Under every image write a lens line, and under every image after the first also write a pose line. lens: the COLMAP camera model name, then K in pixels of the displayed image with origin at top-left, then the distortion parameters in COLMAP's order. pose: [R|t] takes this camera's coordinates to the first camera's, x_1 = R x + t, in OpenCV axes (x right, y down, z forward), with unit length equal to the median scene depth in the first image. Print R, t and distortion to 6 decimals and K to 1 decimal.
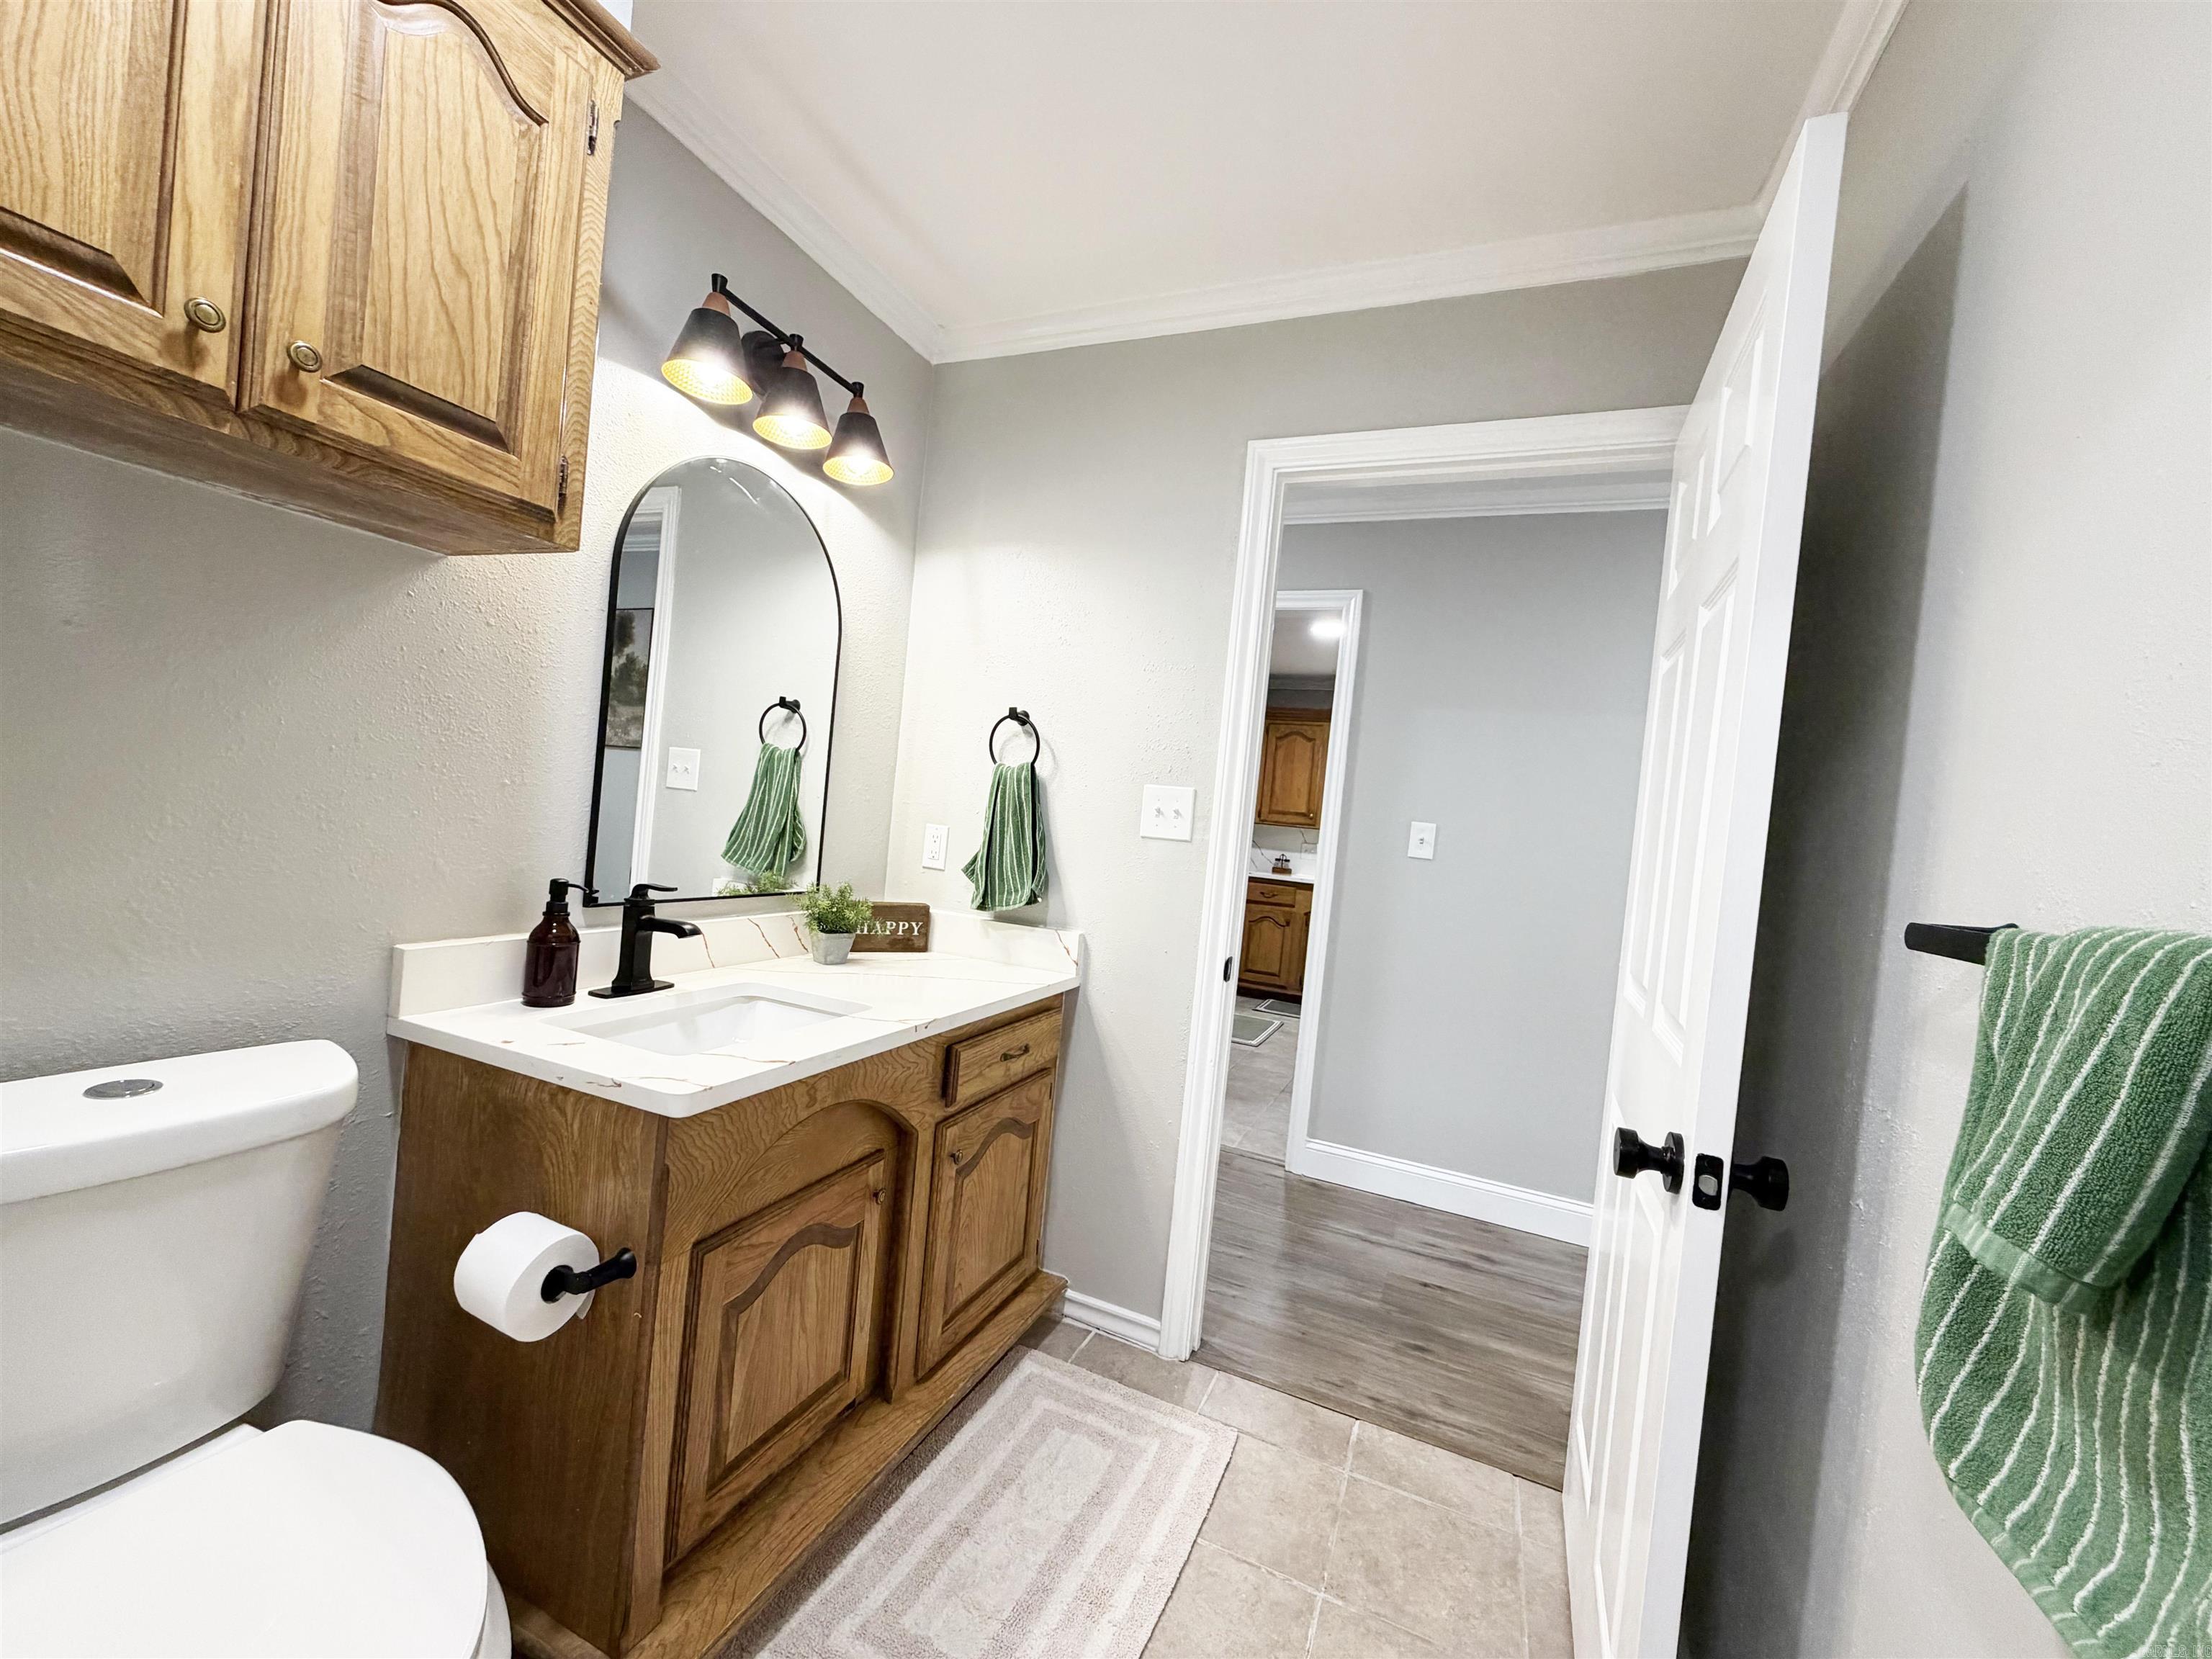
lens RADIAL K [[878.4, 0, 1101.9], [0, 878.4, 829.5], [0, 0, 1]] dist [-0.000577, -0.000075]
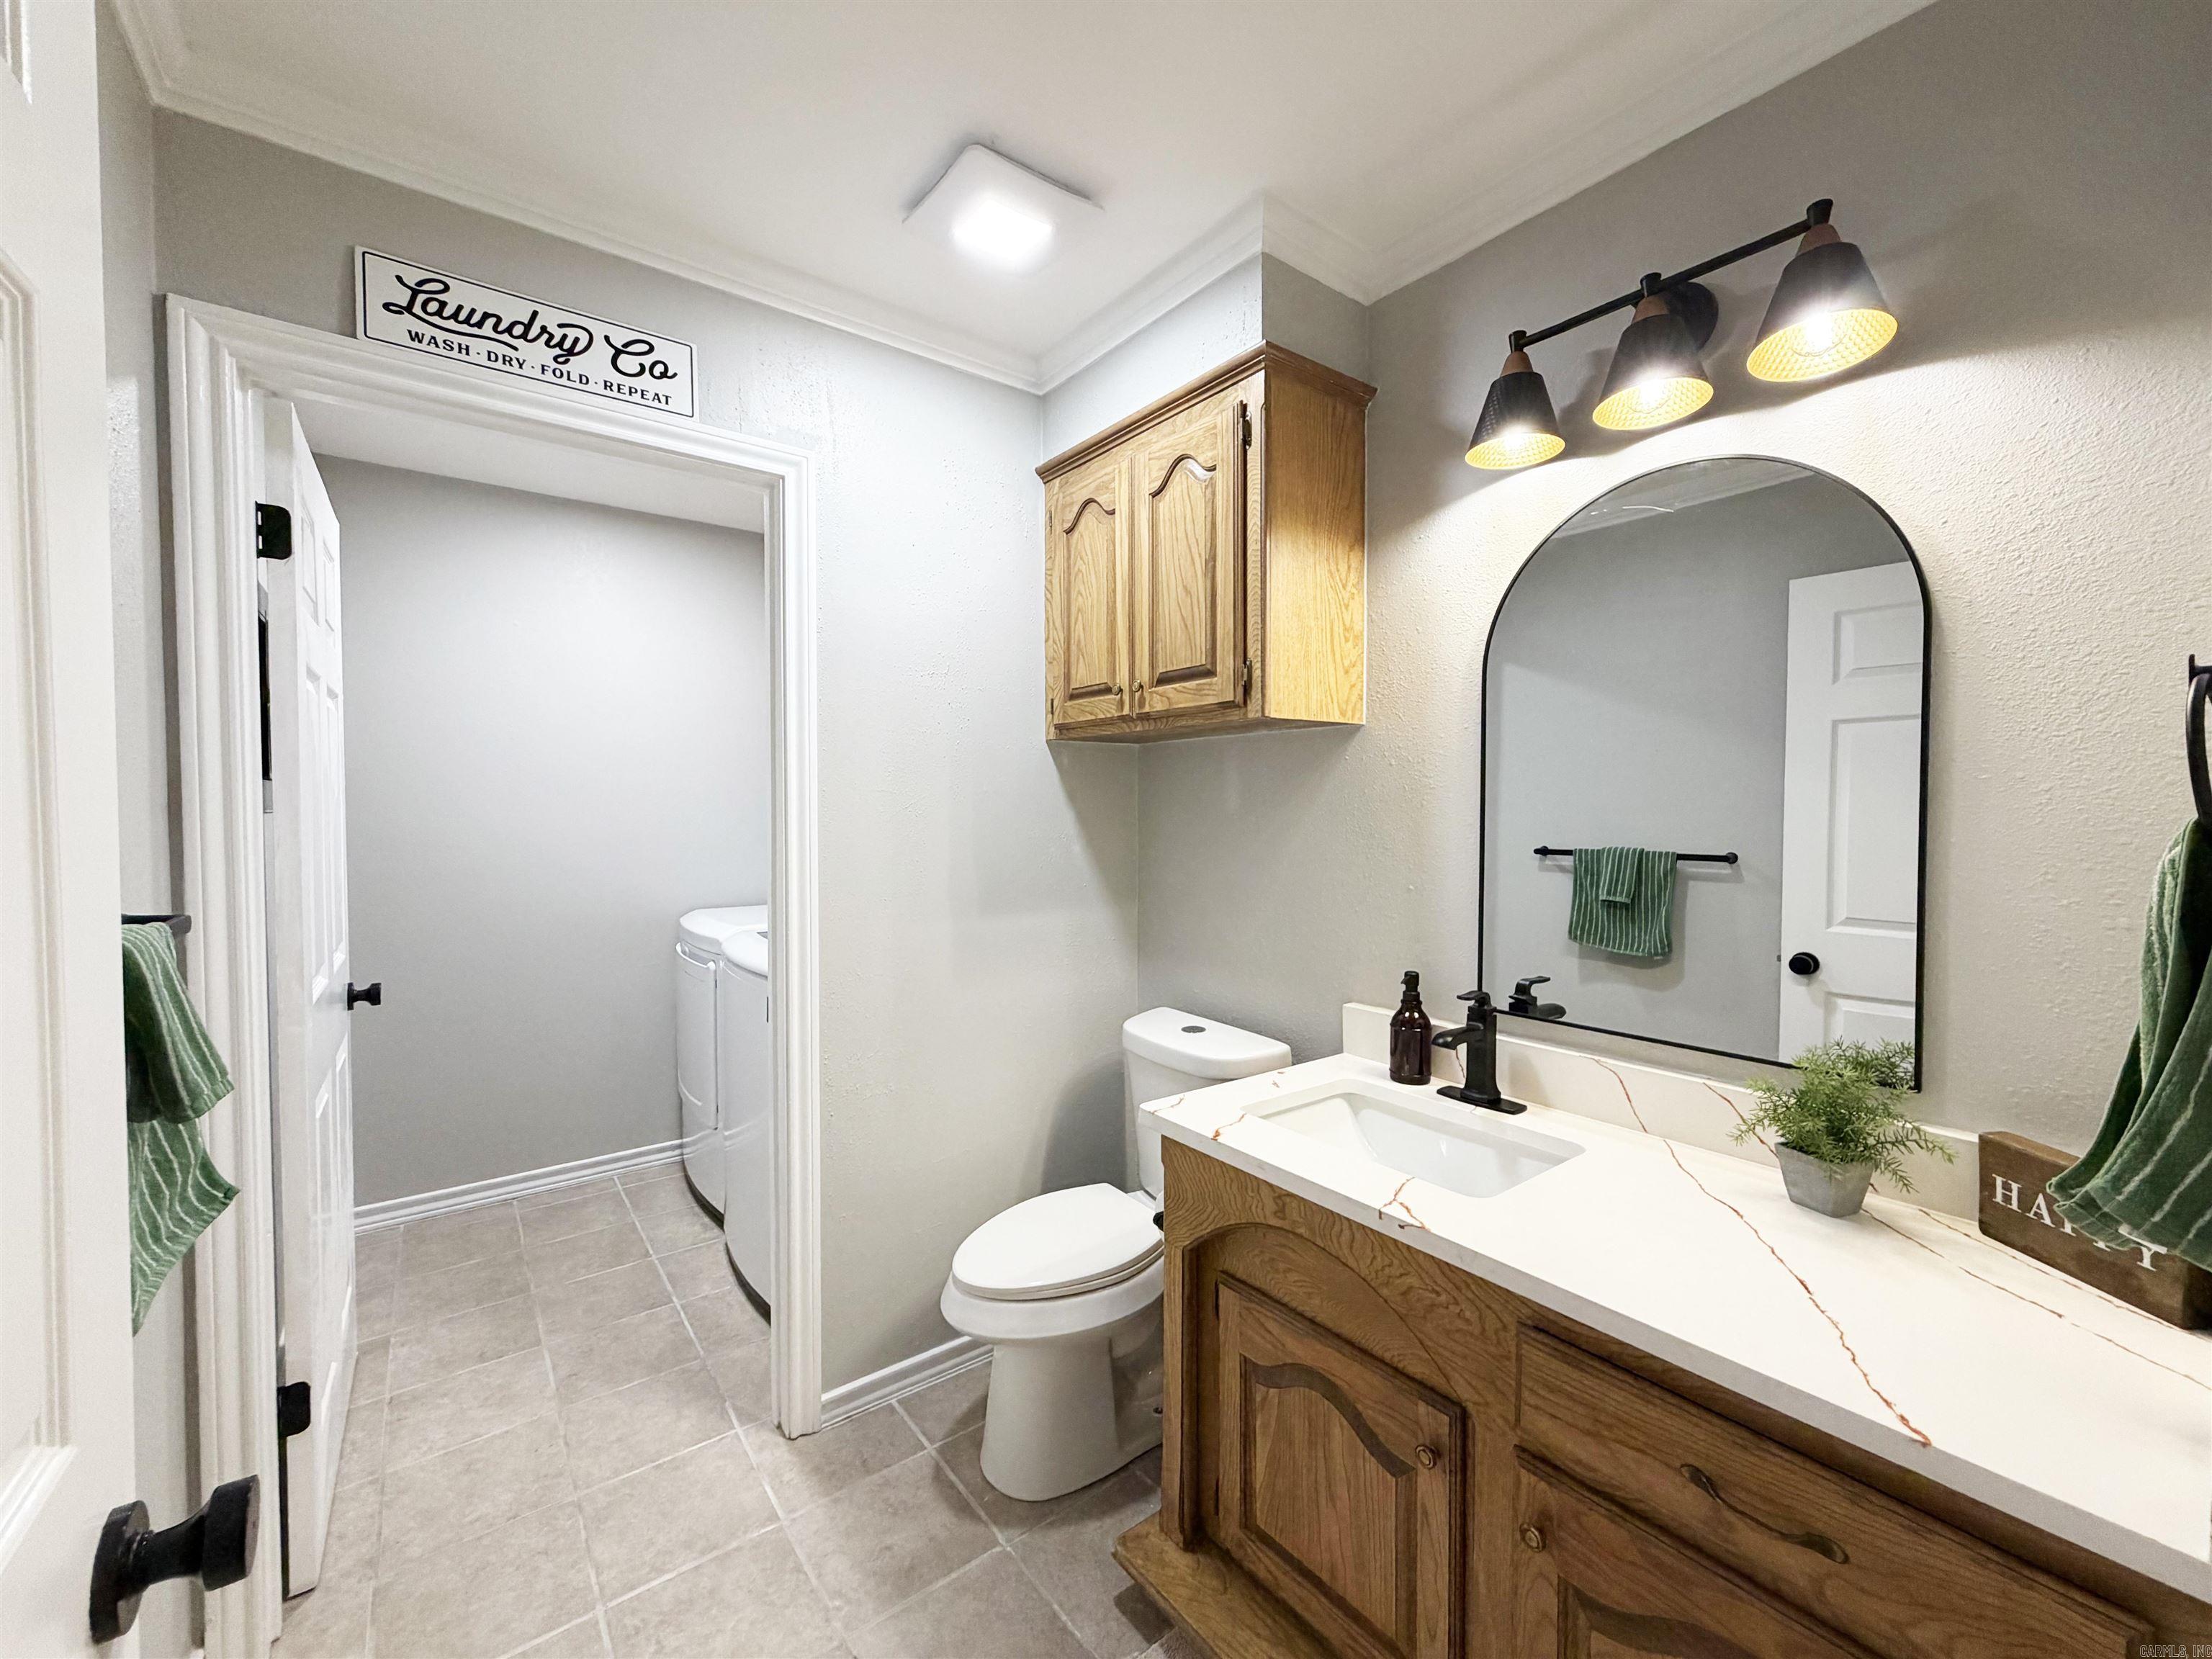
lens RADIAL K [[884.0, 0, 1101.7], [0, 884.0, 833.7], [0, 0, 1]] dist [-0.001732, -0.000220]
pose [[-0.487792, -0.071930, -0.869992, 0.619576], [-0.063120, 0.996897, -0.047032, -0.045151], [0.870675, 0.031972, -0.490818, 1.256171]]
